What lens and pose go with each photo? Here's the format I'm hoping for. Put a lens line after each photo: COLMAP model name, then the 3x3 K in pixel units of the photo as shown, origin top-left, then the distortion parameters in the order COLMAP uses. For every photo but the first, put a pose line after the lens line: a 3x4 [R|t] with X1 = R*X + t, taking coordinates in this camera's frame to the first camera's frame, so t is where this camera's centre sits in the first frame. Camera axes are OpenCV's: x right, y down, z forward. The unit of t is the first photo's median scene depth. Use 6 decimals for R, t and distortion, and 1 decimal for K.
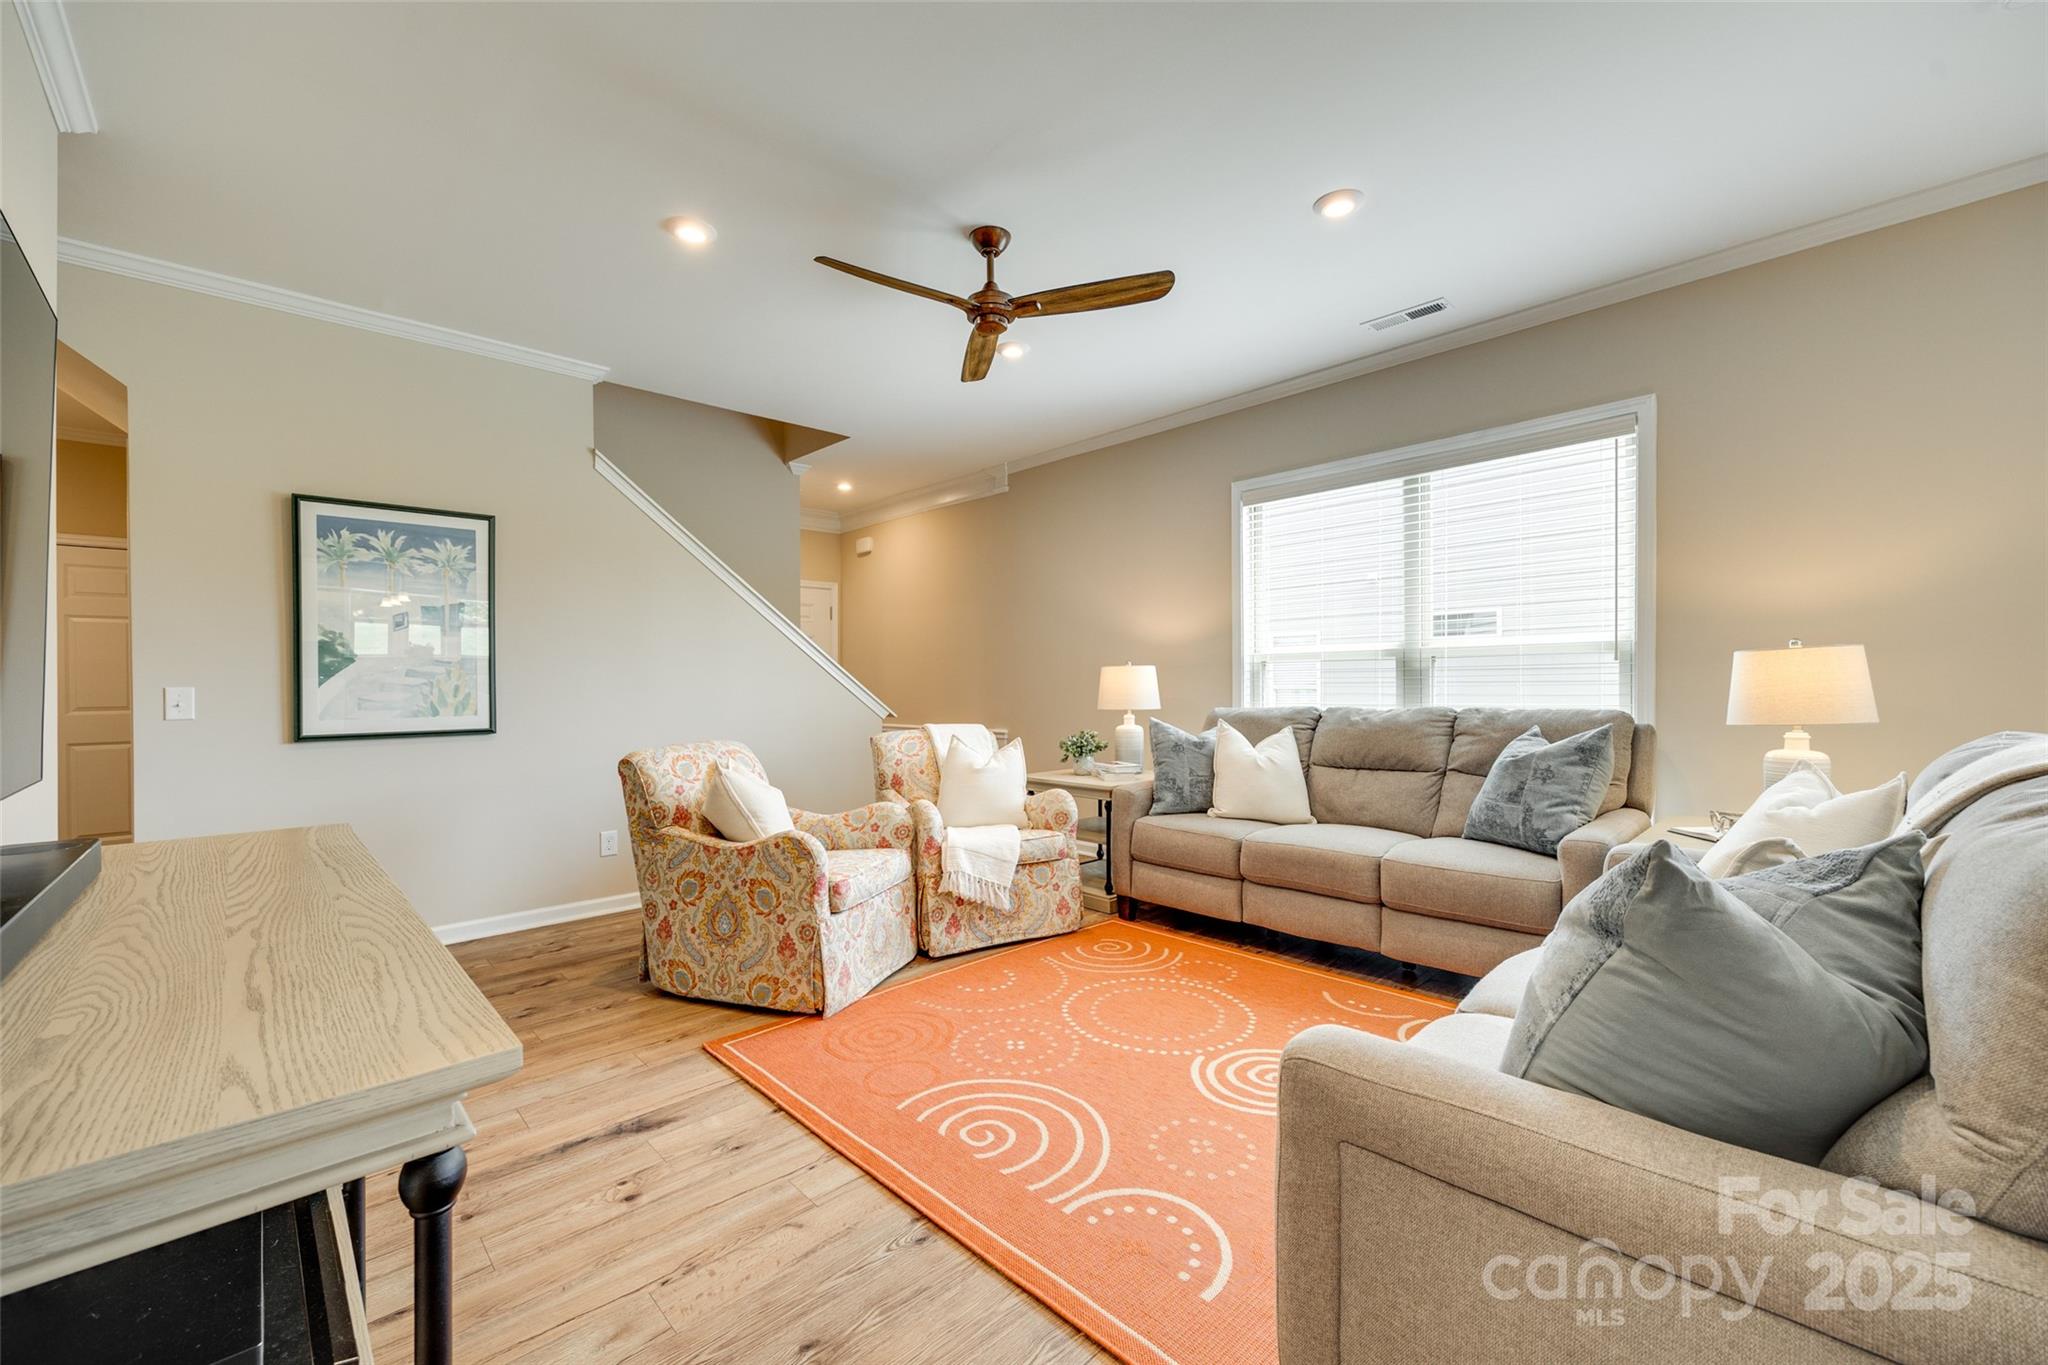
lens RADIAL K [[821.9, 0, 1030.7], [0, 821.9, 681.7], [0, 0, 1]] dist [-0.003293, 0.000031]
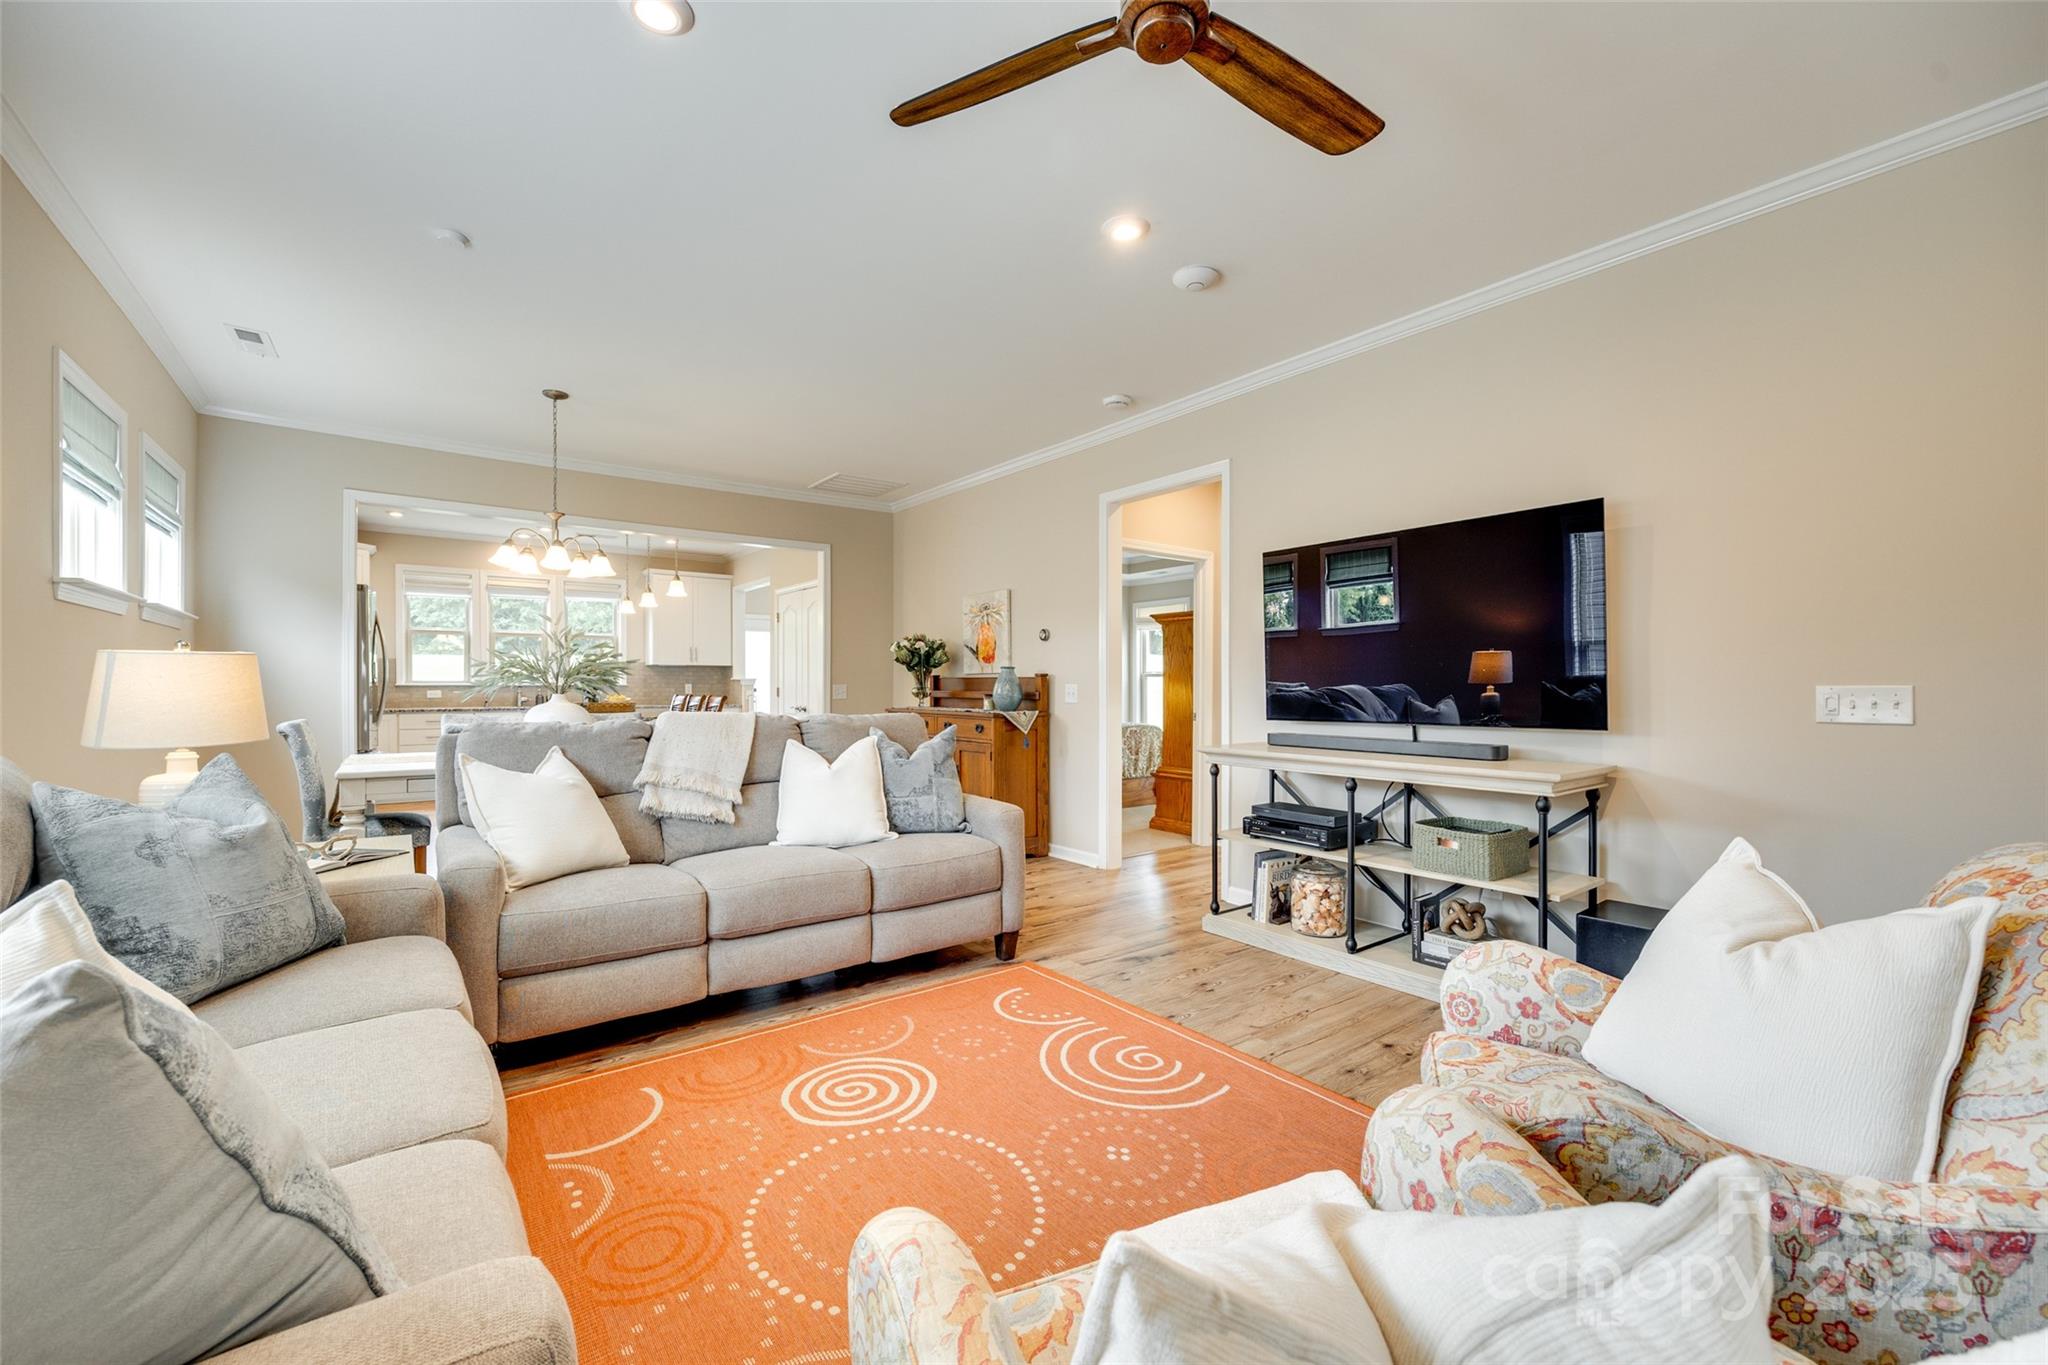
lens RADIAL K [[821.9, 0, 1032.2], [0, 821.9, 684.5], [0, 0, 1]] dist [-0.003293, 0.000031]
pose [[-0.994174, 0.007878, 0.107502, -0.021161], [0.007416, 0.999961, -0.004699, 0.003671], [-0.107534, -0.003874, -0.994194, 1.569691]]
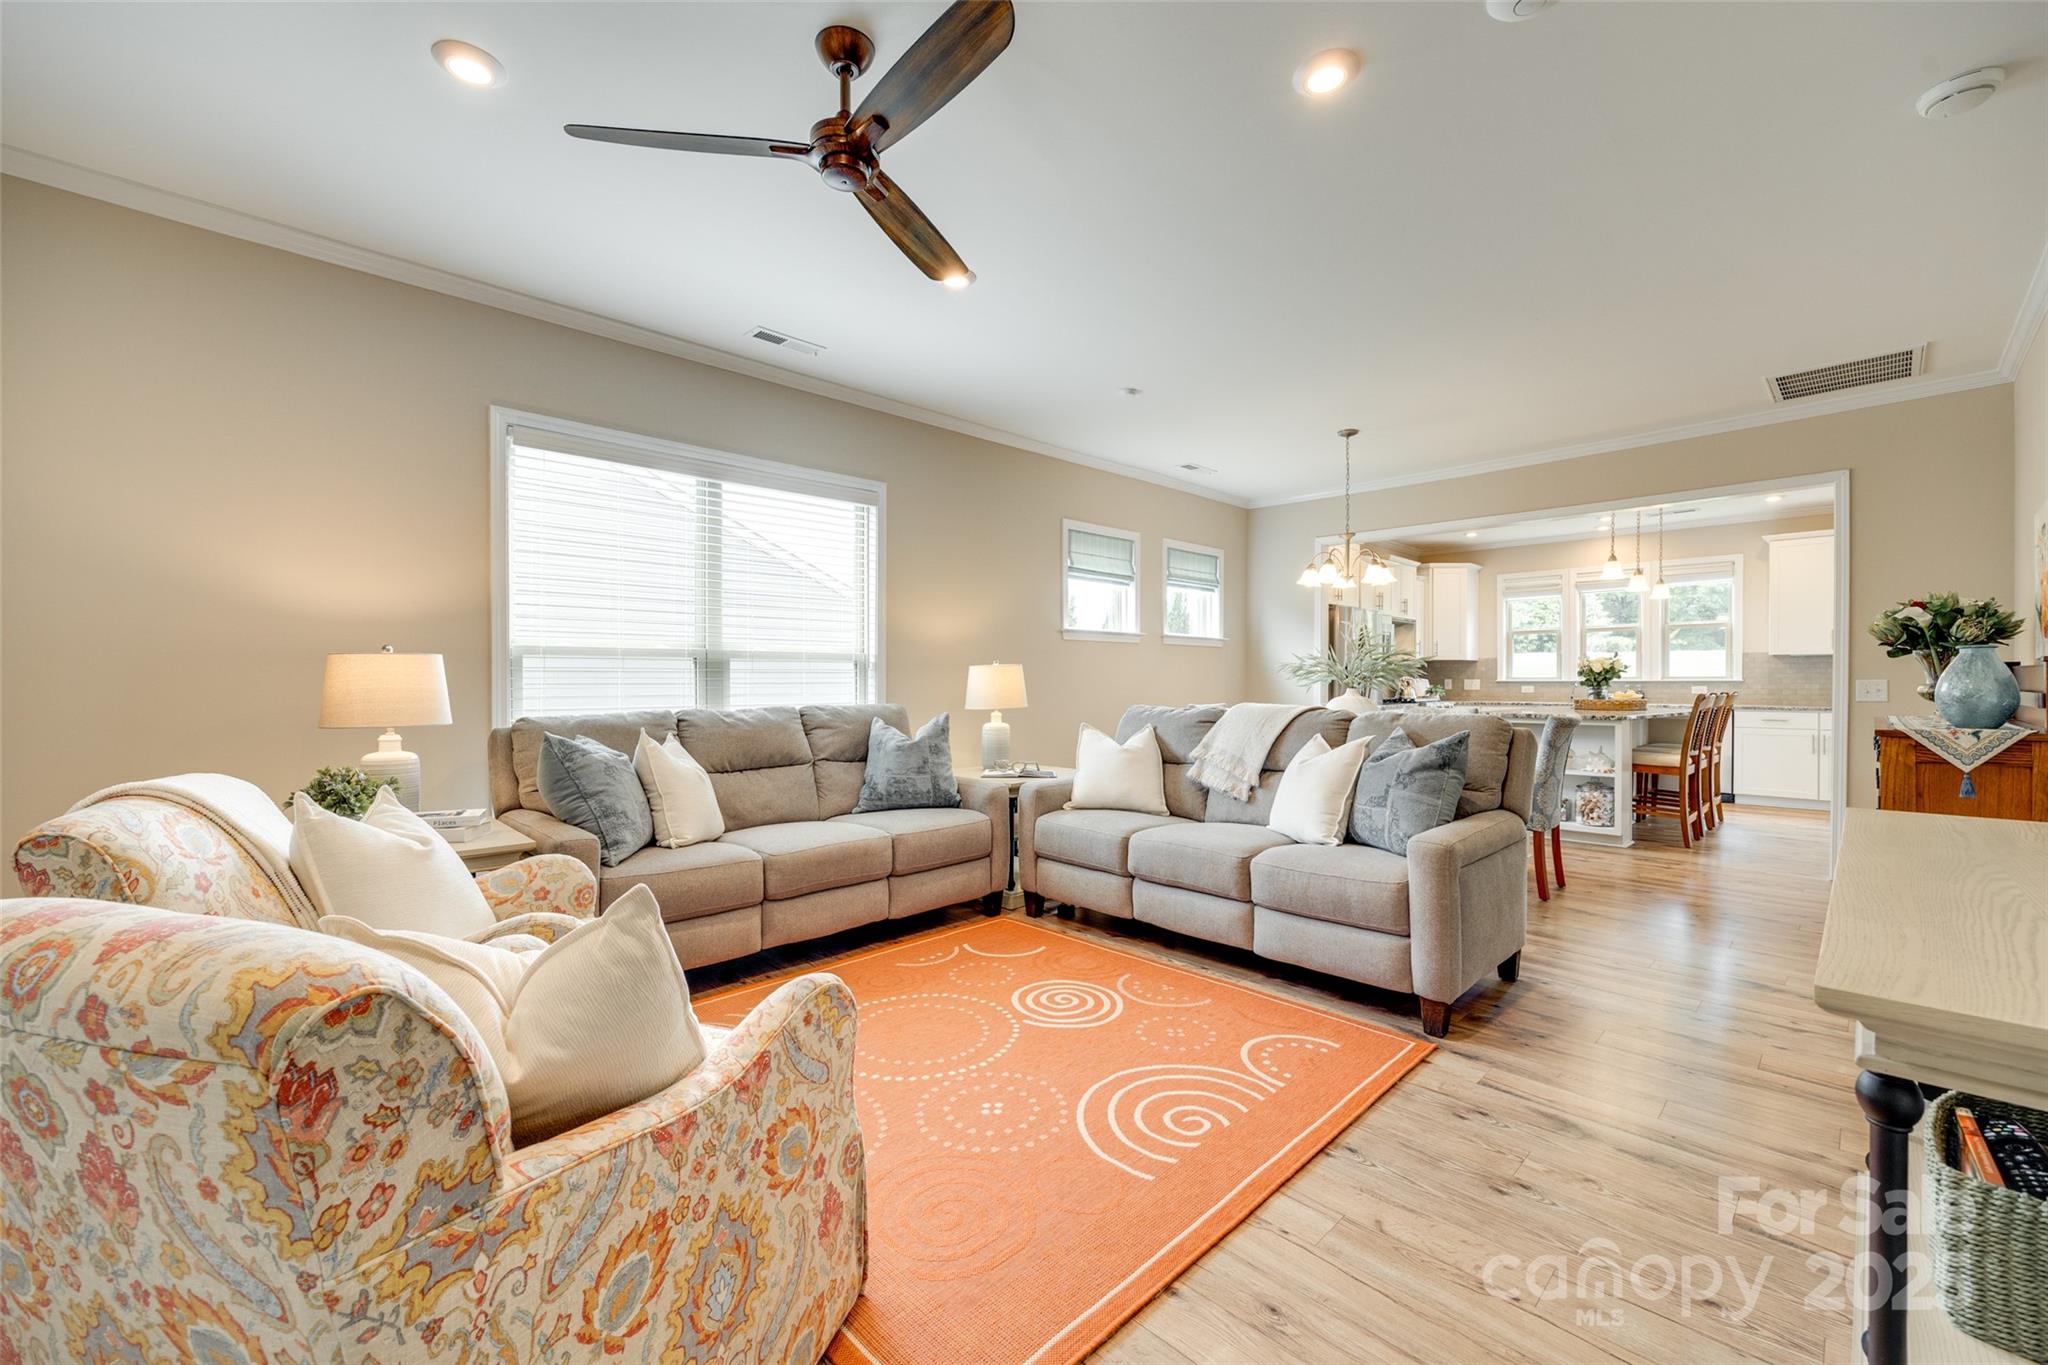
lens RADIAL K [[821.9, 0, 1026.7], [0, 821.9, 688.7], [0, 0, 1]] dist [-0.003293, 0.000031]
pose [[-0.008643, 0.000309, 0.999963, -0.762570], [-0.001635, 0.999999, -0.000323, 0.009488], [-0.999961, -0.001638, -0.008643, 0.858925]]
